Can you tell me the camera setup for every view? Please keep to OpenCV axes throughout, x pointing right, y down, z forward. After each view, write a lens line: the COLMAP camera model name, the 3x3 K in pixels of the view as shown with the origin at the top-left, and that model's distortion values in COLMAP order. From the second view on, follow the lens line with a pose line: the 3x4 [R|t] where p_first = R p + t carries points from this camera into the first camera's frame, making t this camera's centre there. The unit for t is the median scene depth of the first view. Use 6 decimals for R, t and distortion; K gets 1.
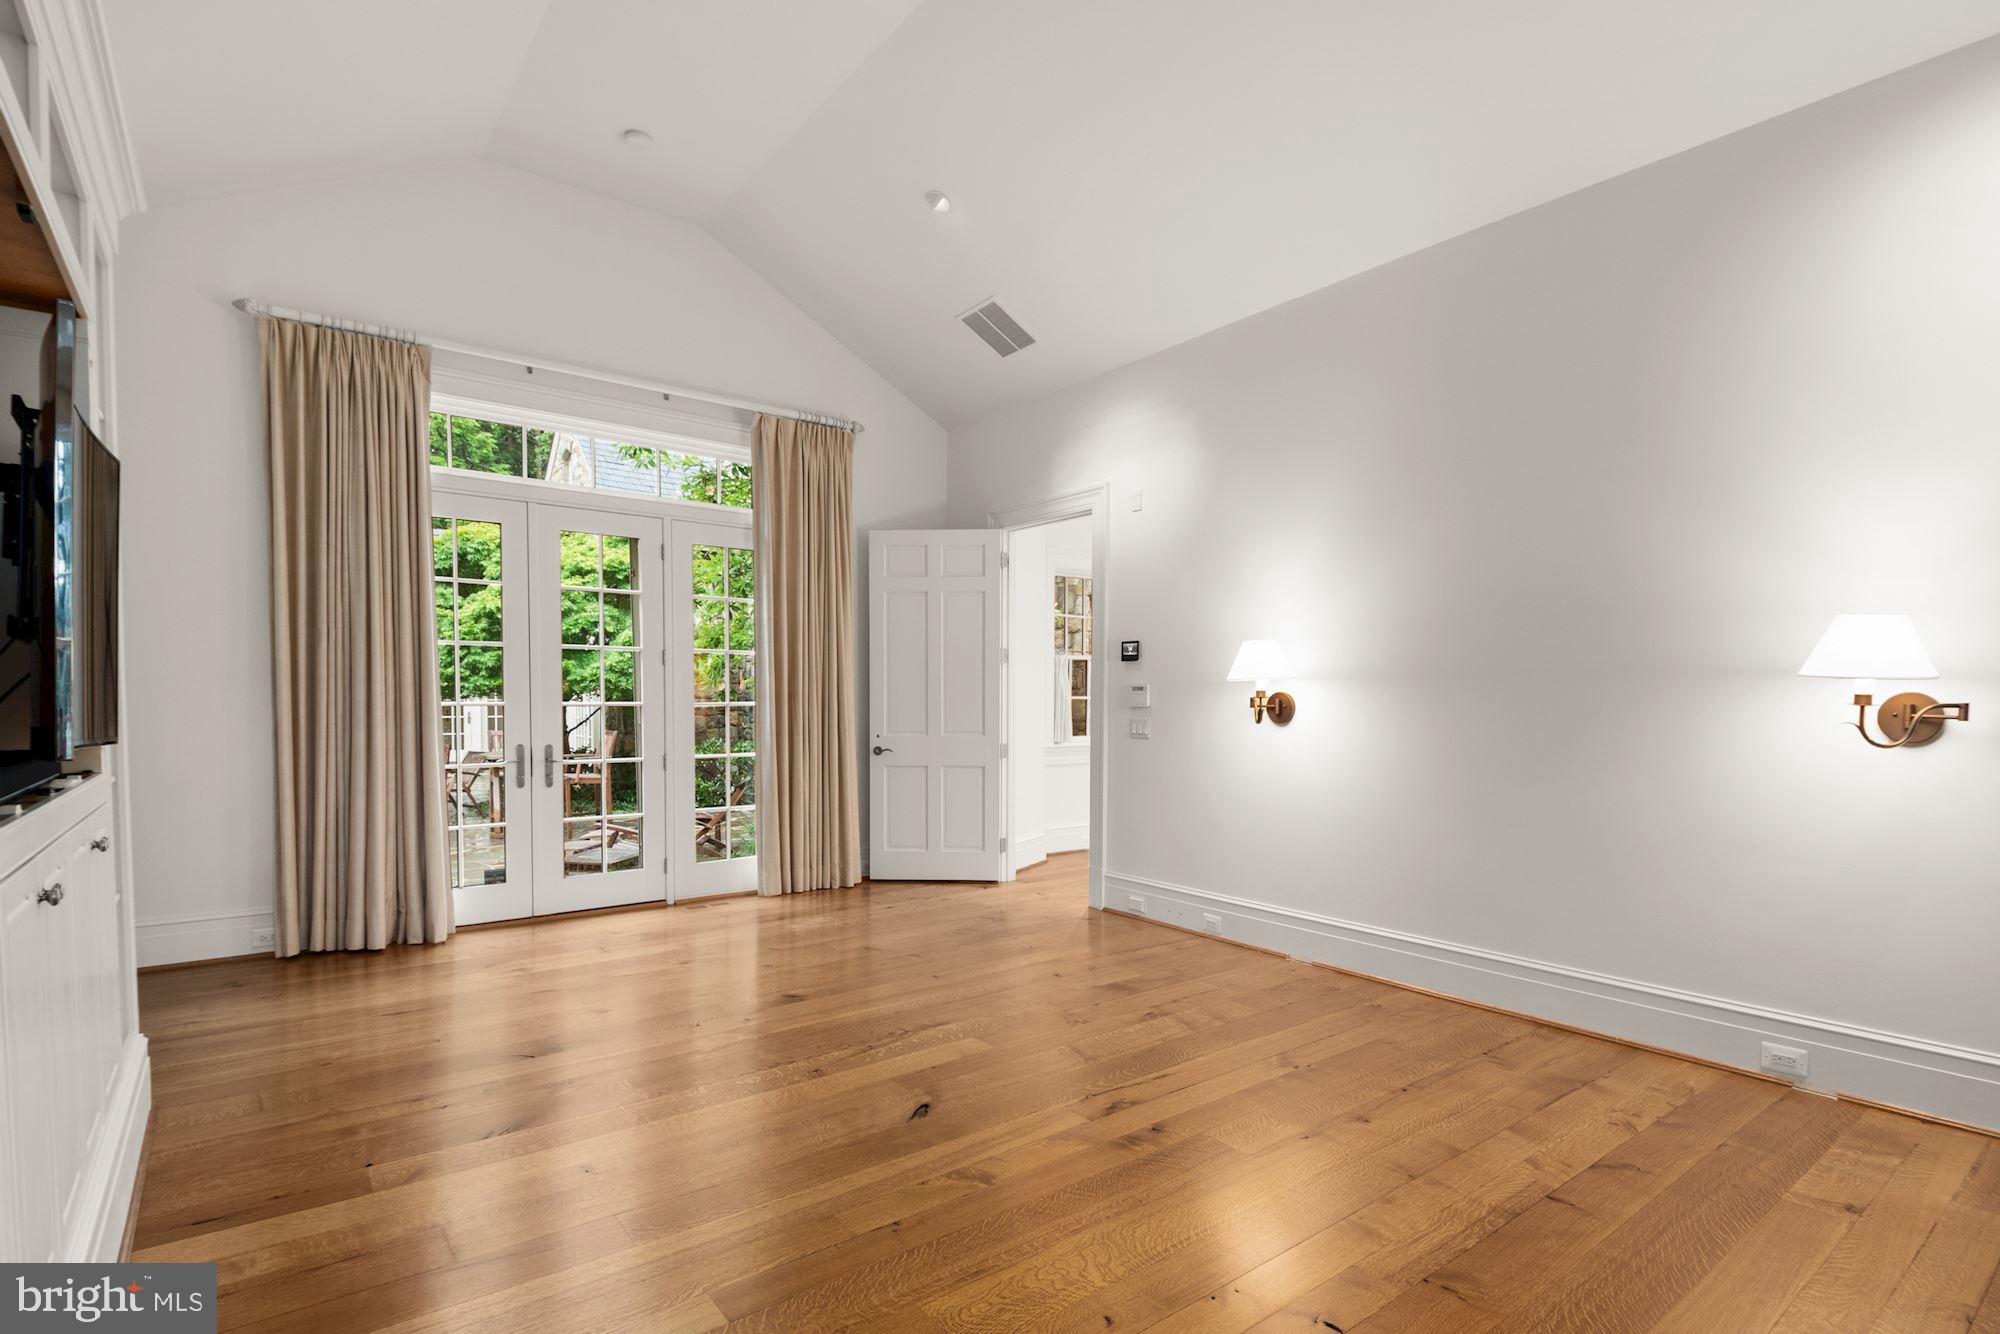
lens RADIAL K [[974.4, 0, 1000.1], [0, 974.4, 714.3], [0, 0, 1]] dist [0.029083, 0.000112]
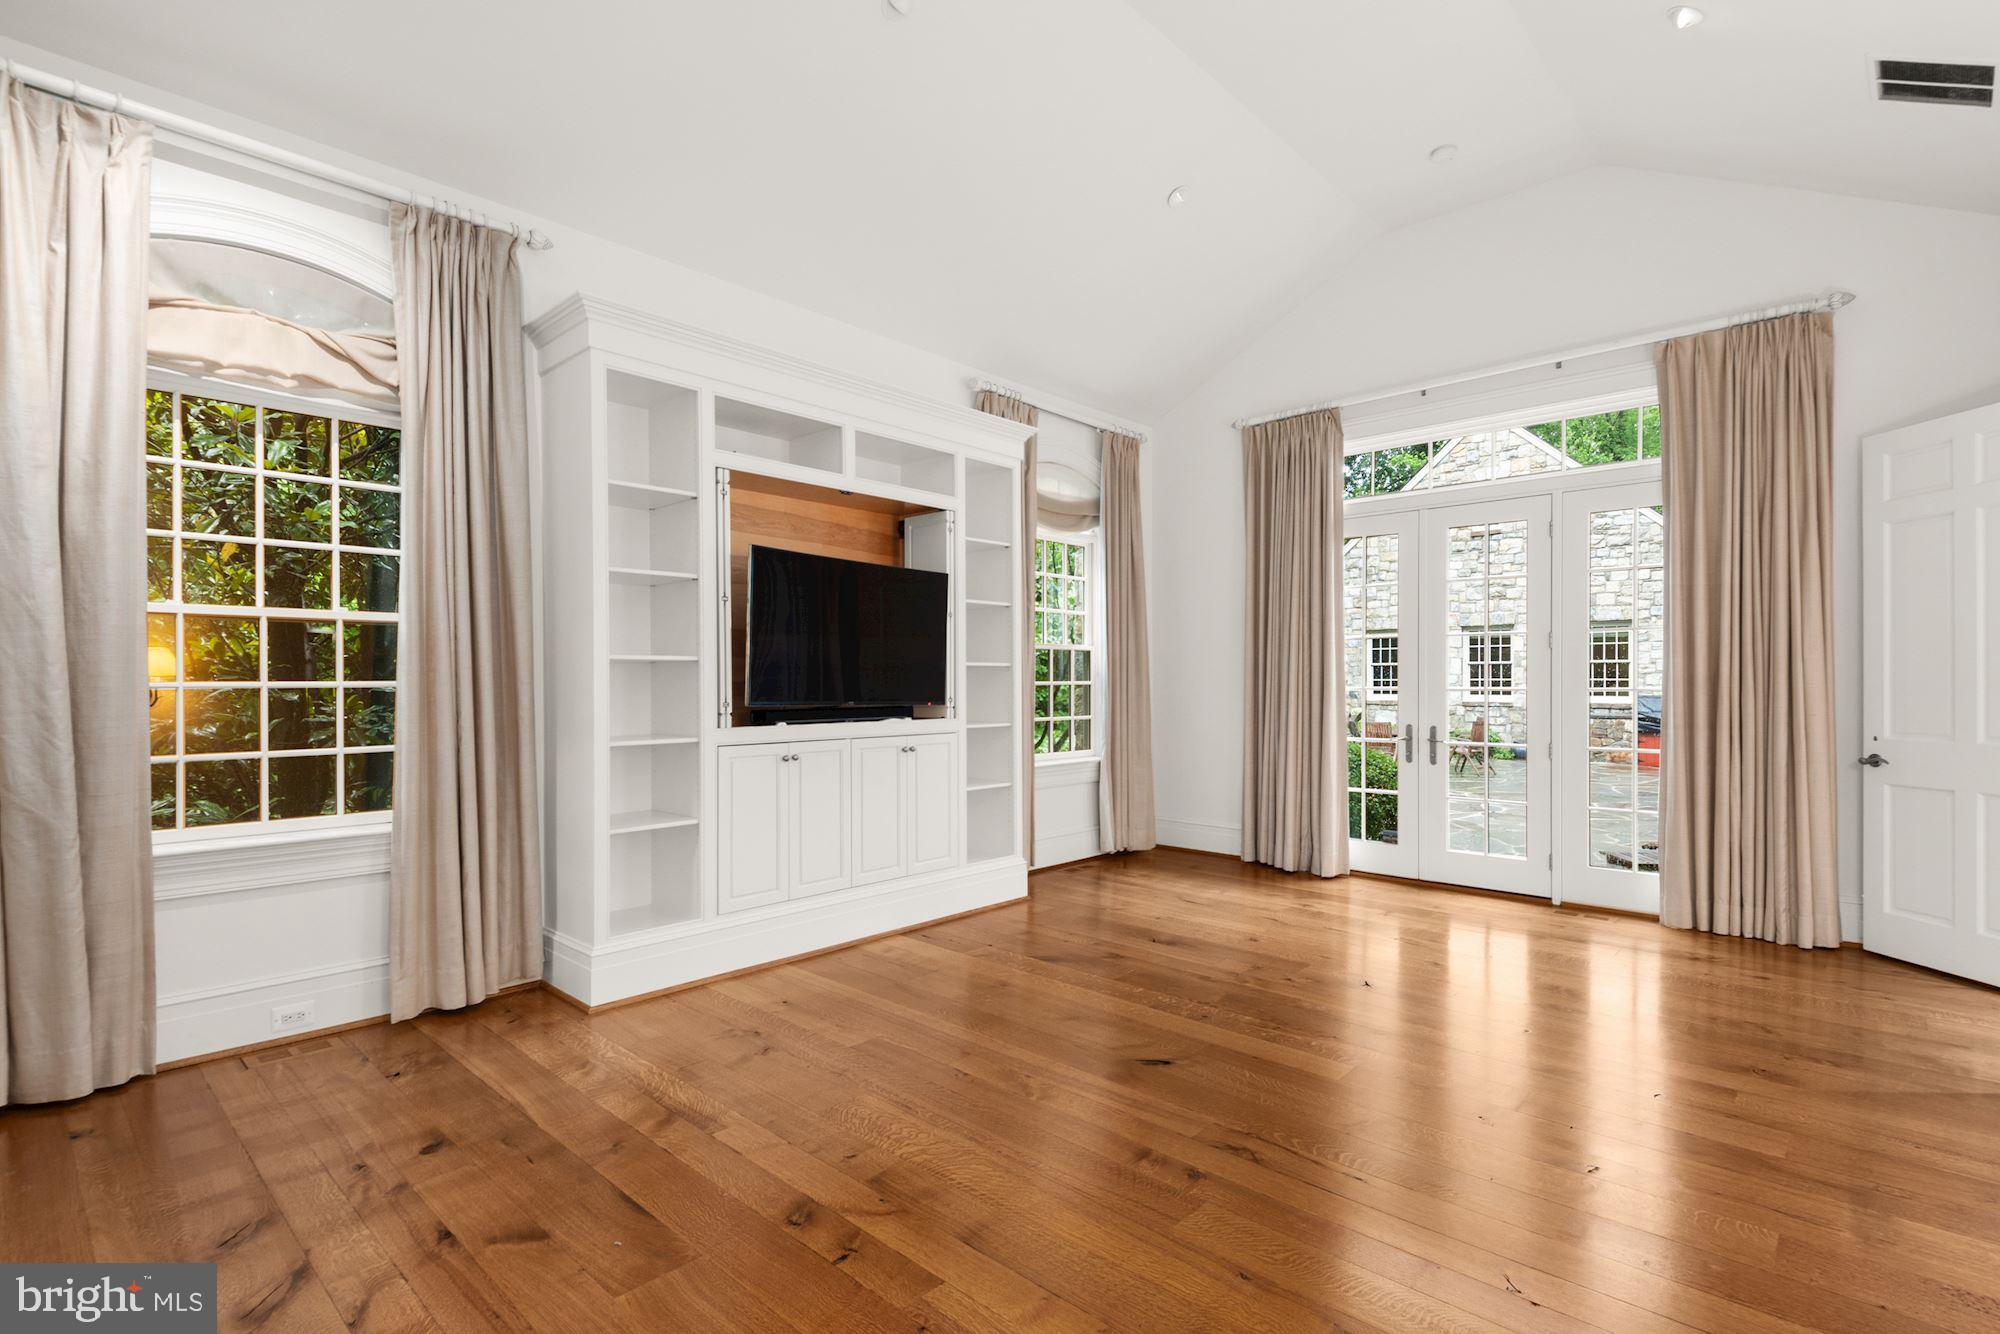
lens RADIAL K [[936.9, 0, 1000.7], [0, 936.9, 674.7], [0, 0, 1]] dist [-0.003119, -0.000826]
pose [[0.164498, -0.010613, -0.986320, 0.485869], [-0.017971, 0.999744, -0.013755, -0.003088], [0.986214, 0.019988, 0.164265, 0.346711]]
